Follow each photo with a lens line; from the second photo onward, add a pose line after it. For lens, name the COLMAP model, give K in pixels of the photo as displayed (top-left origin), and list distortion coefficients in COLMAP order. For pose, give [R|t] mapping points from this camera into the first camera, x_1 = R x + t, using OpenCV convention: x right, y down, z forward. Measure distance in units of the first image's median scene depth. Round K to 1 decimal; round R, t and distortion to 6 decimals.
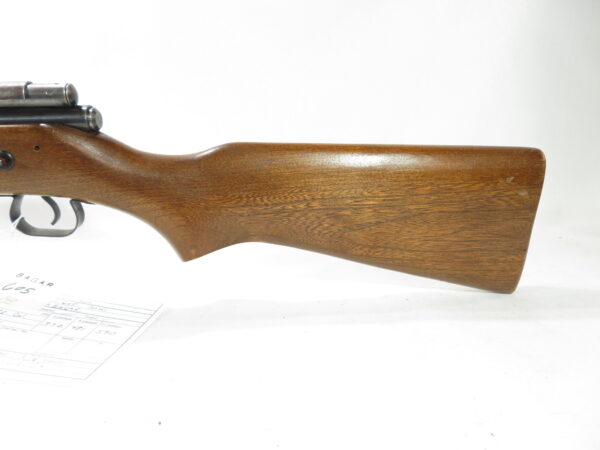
lens RADIAL K [[432.0, 0, 300.0], [0, 432.0, 225.0], [0, 0, 1]] dist [0.002715, 0.001728]
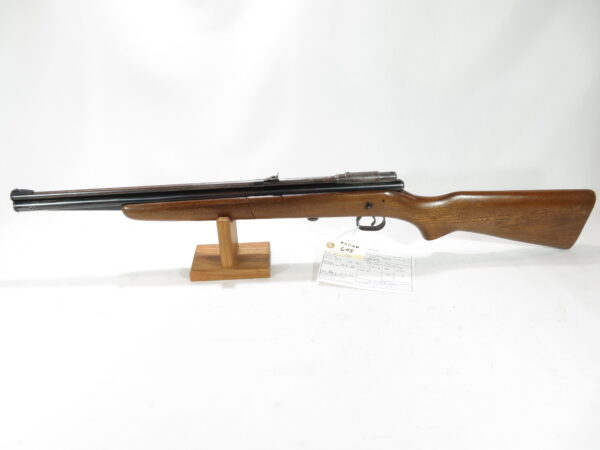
lens RADIAL K [[432.0, 0, 300.0], [0, 432.0, 225.0], [0, 0, 1]] dist [0.002715, 0.001728]
pose [[0.999894, -0.006542, -0.012979, -0.925249], [0.009780, 0.963404, 0.267876, -0.619585], [0.010751, -0.267974, 0.963366, -1.200639]]
